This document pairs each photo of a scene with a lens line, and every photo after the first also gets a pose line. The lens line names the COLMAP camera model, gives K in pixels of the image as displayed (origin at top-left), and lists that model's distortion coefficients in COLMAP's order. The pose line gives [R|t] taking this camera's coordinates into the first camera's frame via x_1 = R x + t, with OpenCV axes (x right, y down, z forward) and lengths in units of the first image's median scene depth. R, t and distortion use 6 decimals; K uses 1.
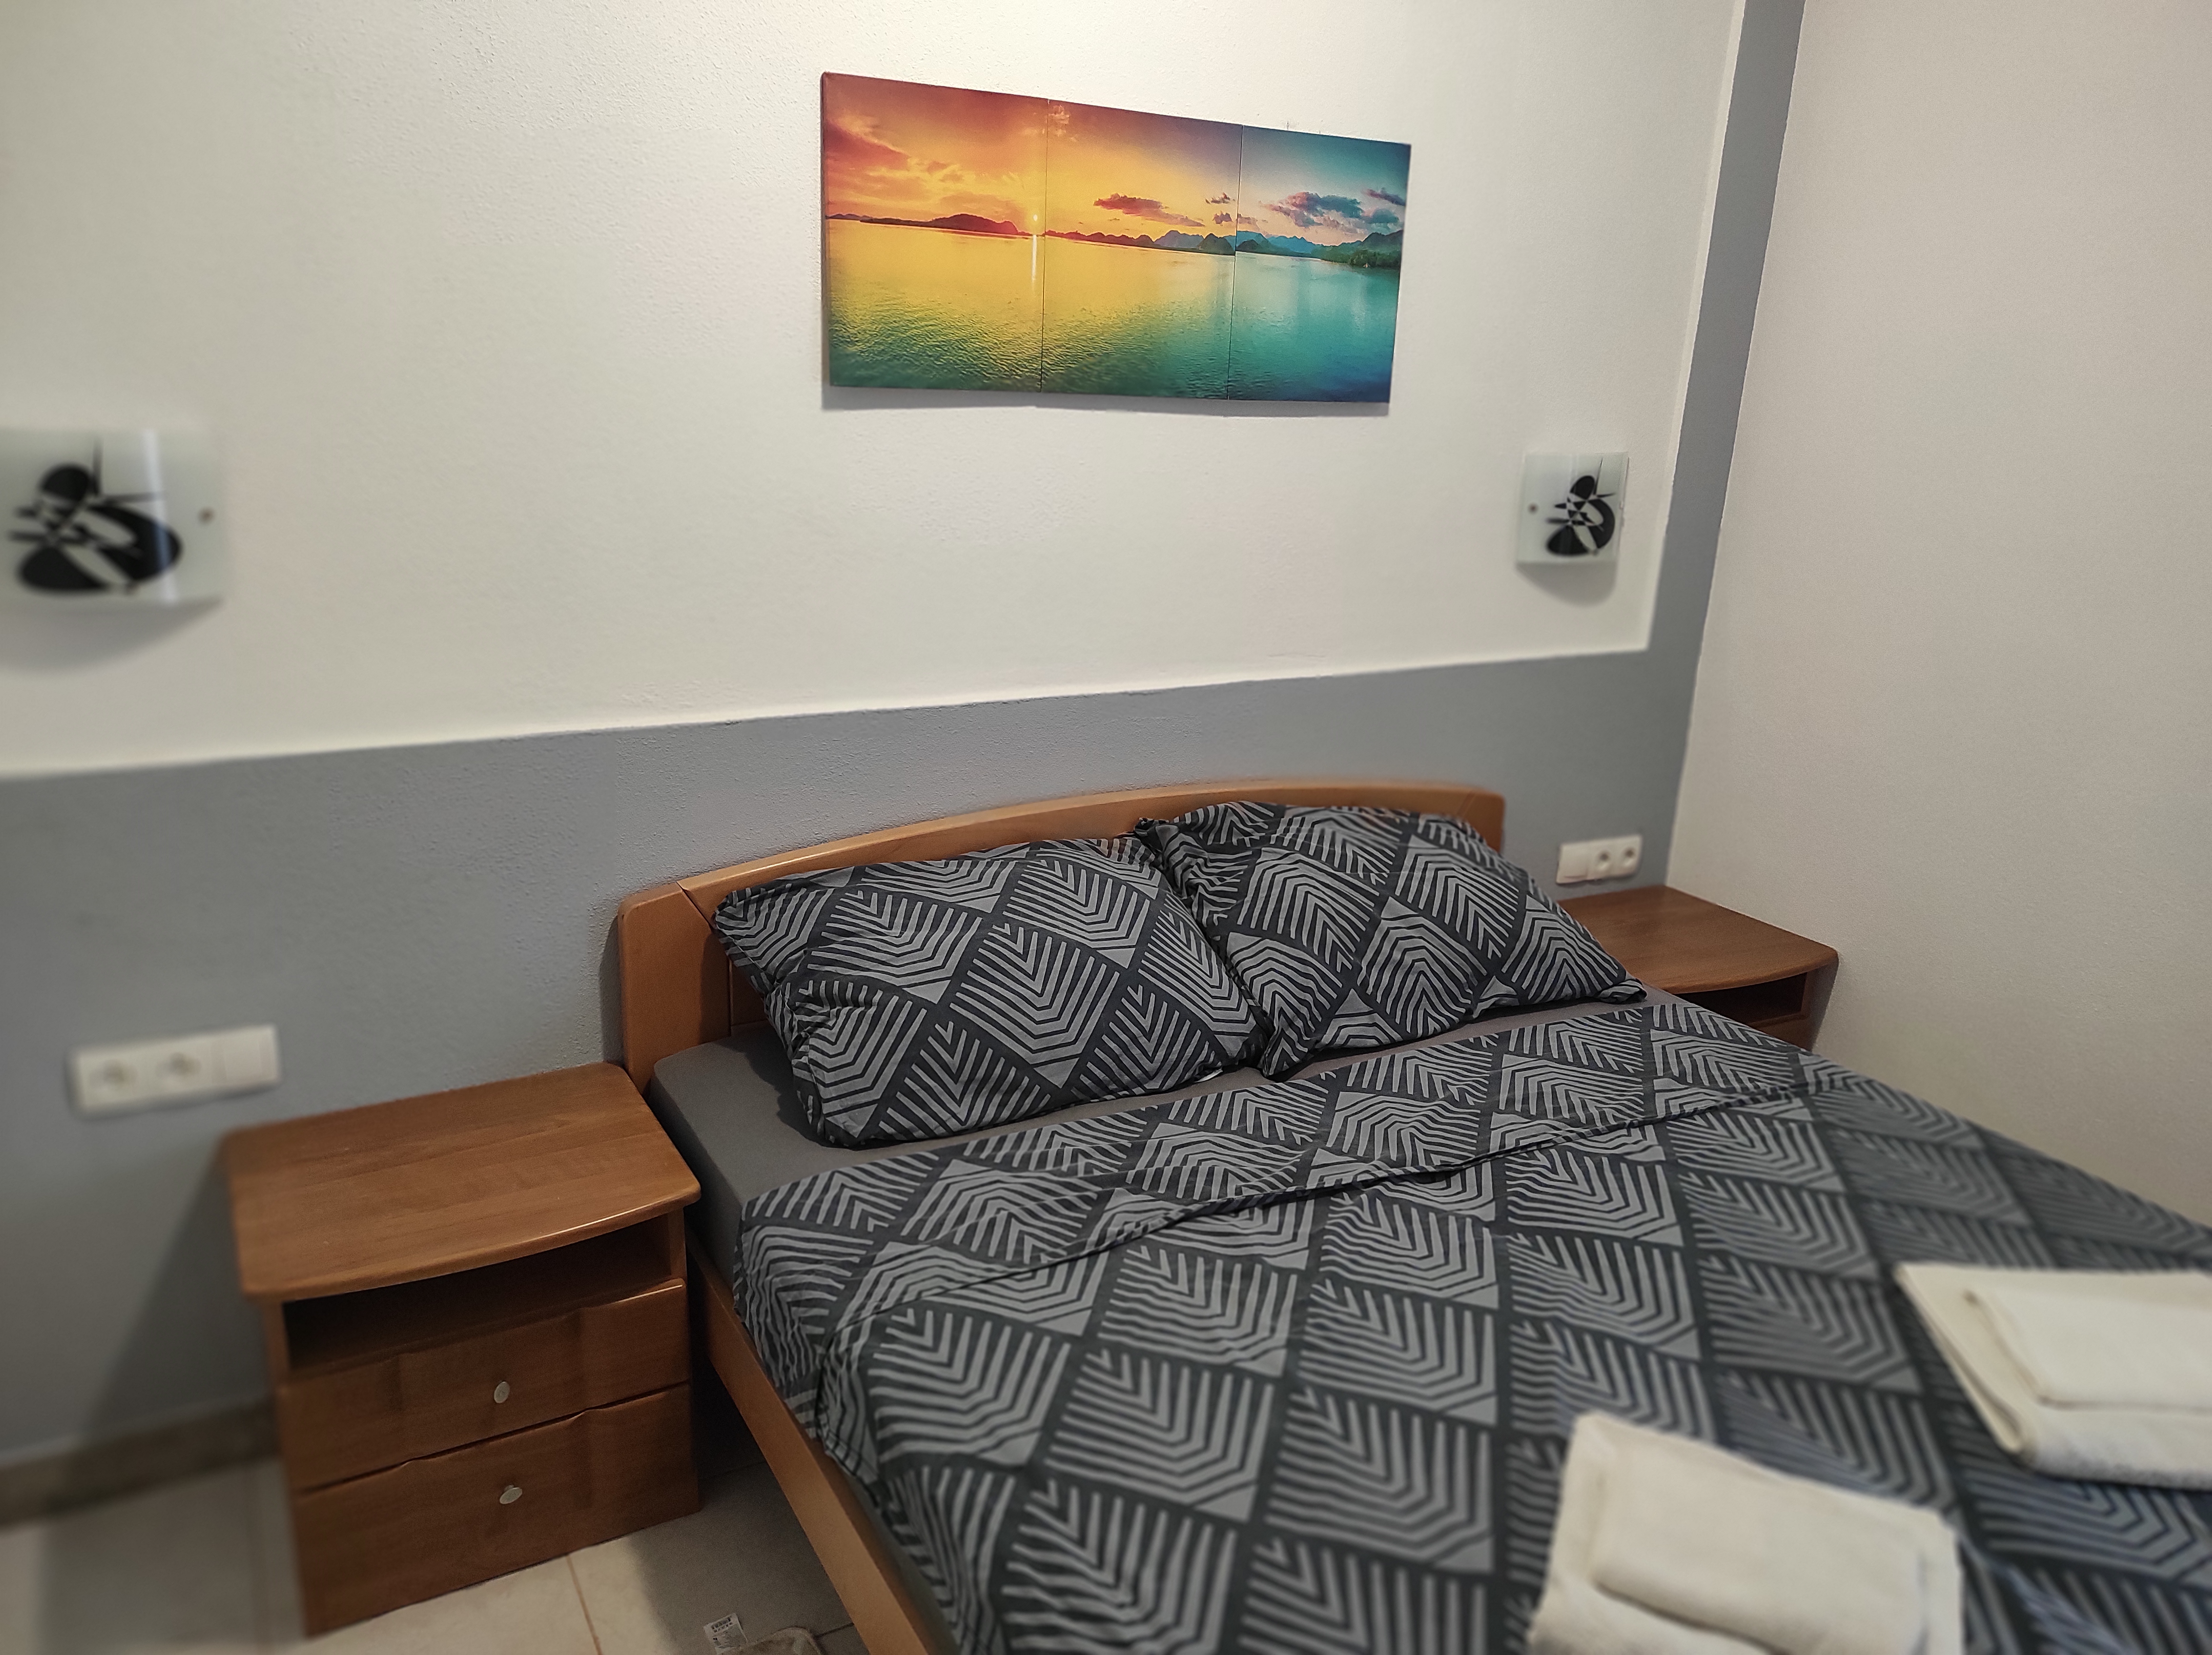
lens RADIAL K [[1612.1, 0, 1106.0], [0, 1612.1, 827.5], [0, 0, 1]] dist [0.068230, -0.077449]
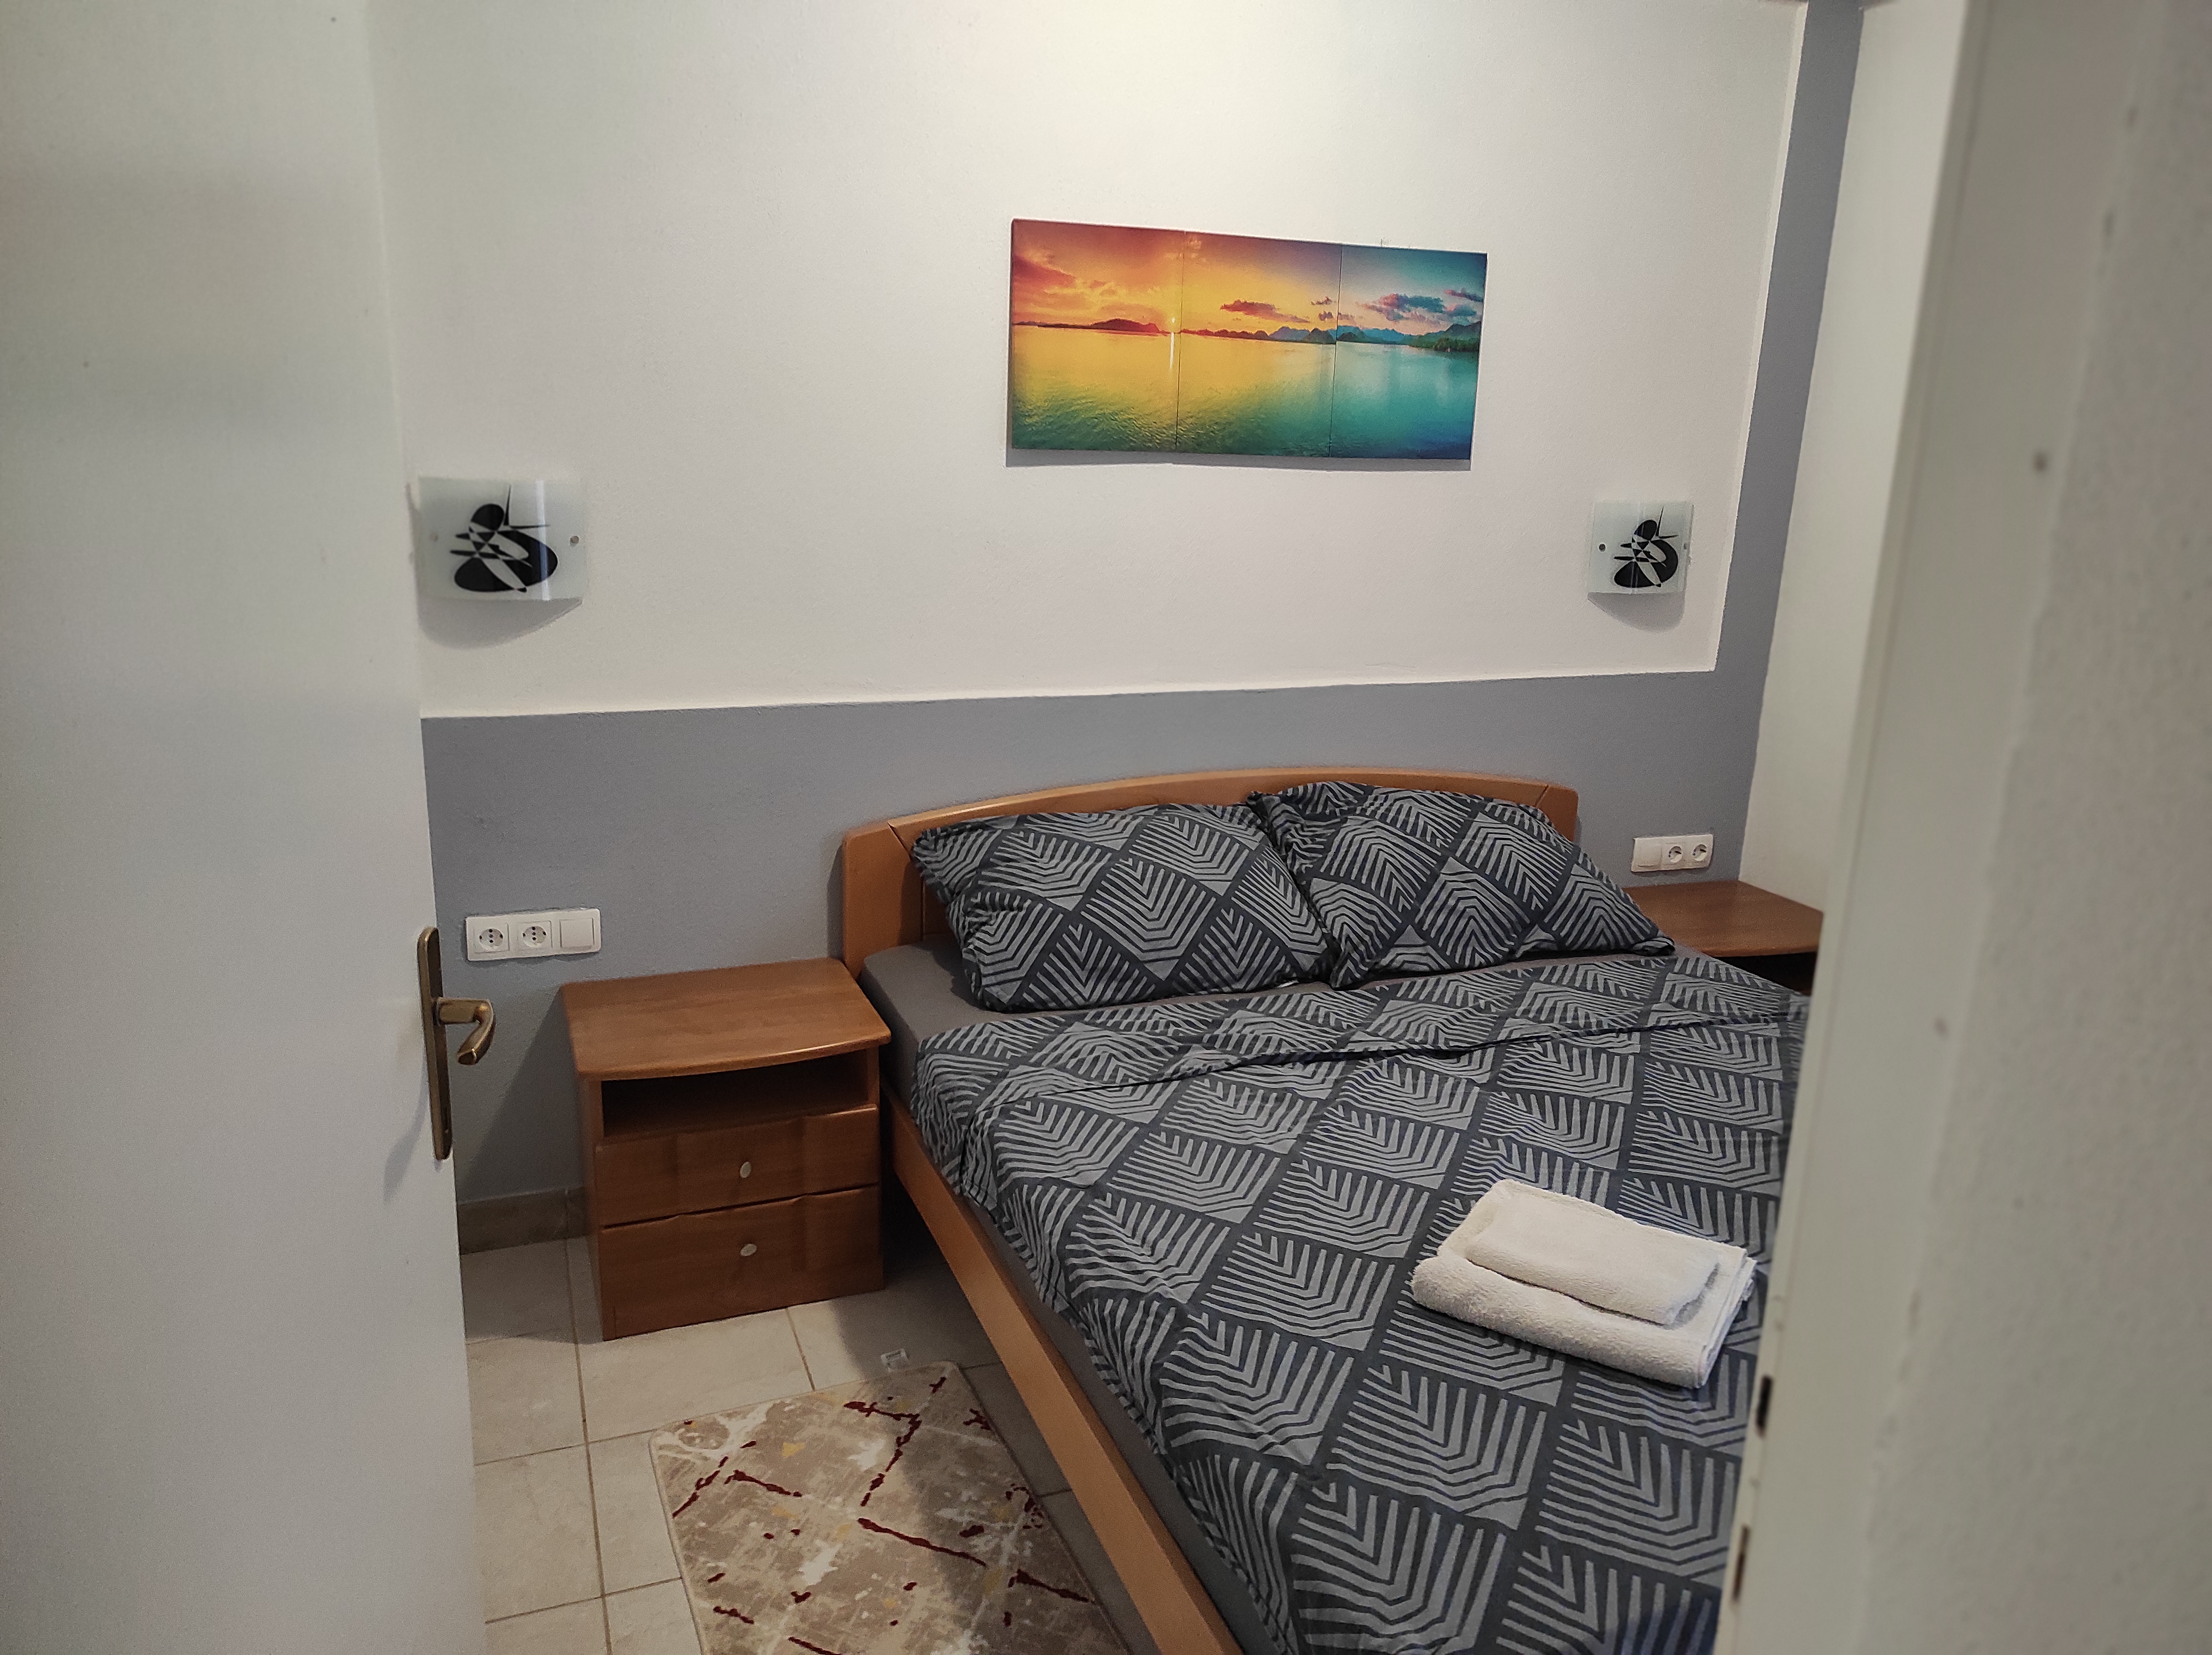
lens RADIAL K [[1642.2, 0, 1106.0], [0, 1642.2, 827.5], [0, 0, 1]] dist [0.076164, -0.089454]
pose [[0.988403, 0.026748, -0.149479, 0.112688], [-0.033971, 0.998365, -0.045978, 0.094373], [0.148005, 0.050523, 0.987695, -0.297868]]
